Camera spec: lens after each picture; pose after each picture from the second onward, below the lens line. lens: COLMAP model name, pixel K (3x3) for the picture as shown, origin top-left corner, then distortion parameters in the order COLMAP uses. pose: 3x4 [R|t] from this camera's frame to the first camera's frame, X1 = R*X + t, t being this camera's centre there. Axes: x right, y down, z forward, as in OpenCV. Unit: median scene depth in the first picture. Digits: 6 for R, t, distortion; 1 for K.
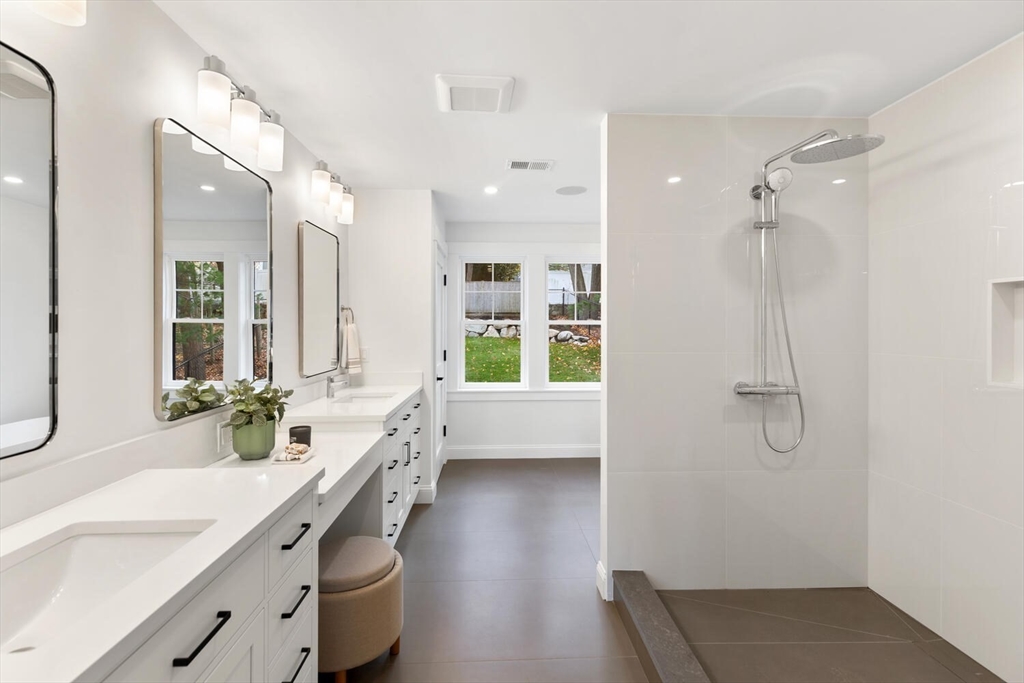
lens RADIAL K [[464.1, 0, 511.5], [0, 464.1, 330.5], [0, 0, 1]] dist [0.004396, 0.000841]
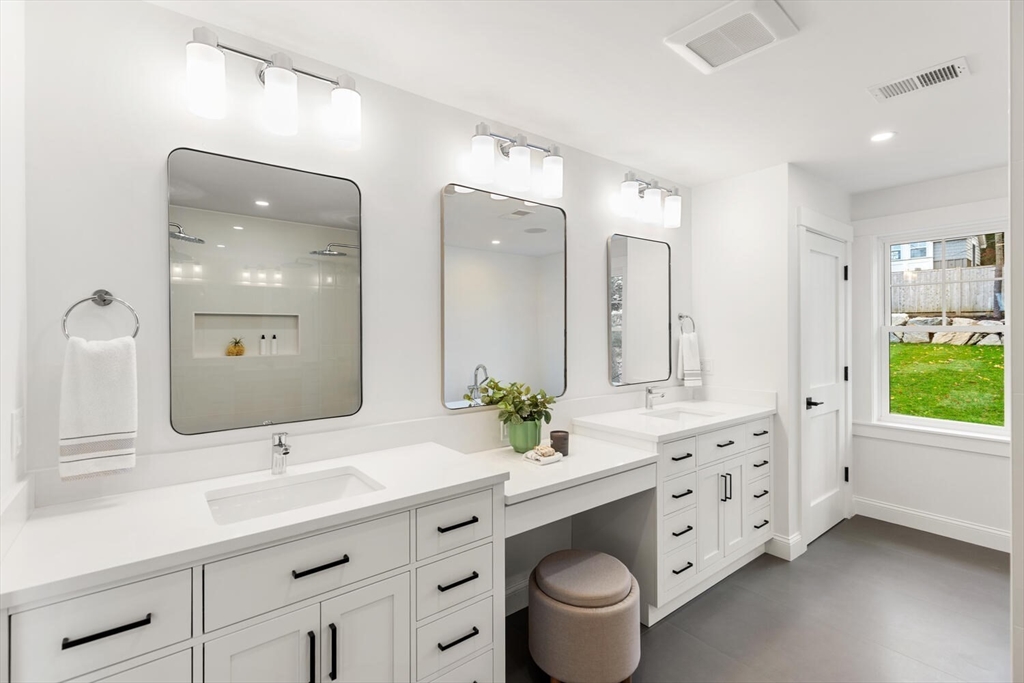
lens RADIAL K [[464.1, 0, 506.5], [0, 464.1, 333.3], [0, 0, 1]] dist [0.004396, 0.000841]
pose [[0.586766, -0.002052, -0.809754, 0.187594], [-0.003021, 0.999984, -0.004724, -0.007729], [0.809751, 0.005218, 0.586751, 0.148541]]
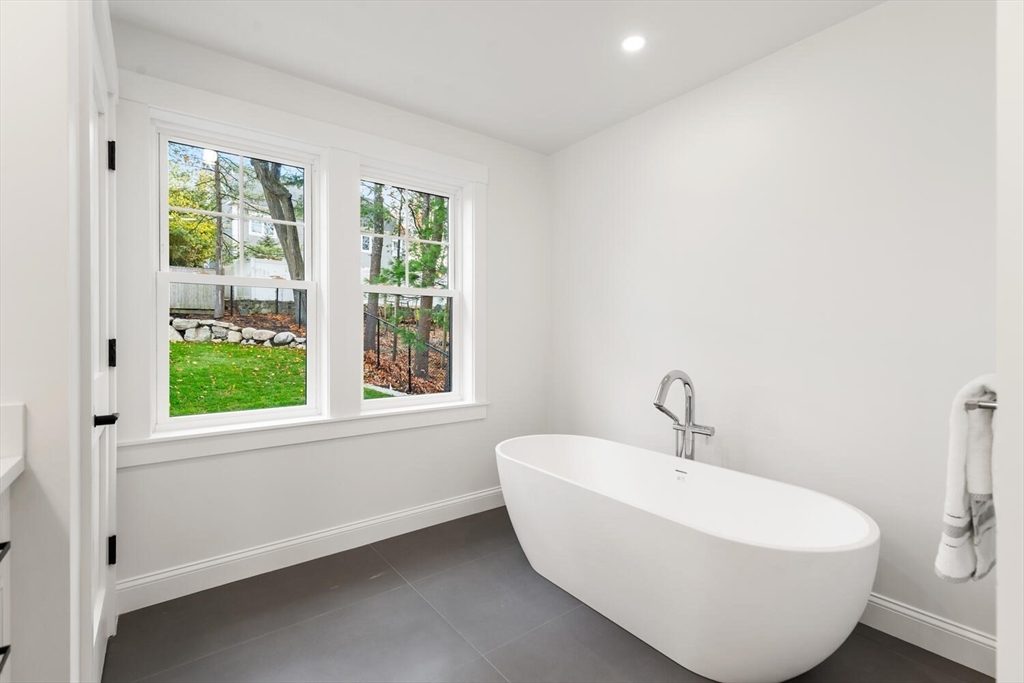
lens RADIAL K [[464.1, 0, 512.6], [0, 464.1, 334.5], [0, 0, 1]] dist [0.004396, 0.000841]
pose [[0.820737, -0.002262, 0.571302, -0.120308], [0.004470, 0.999987, -0.002462, 0.053776], [-0.571289, 0.004574, 0.820736, 0.648052]]
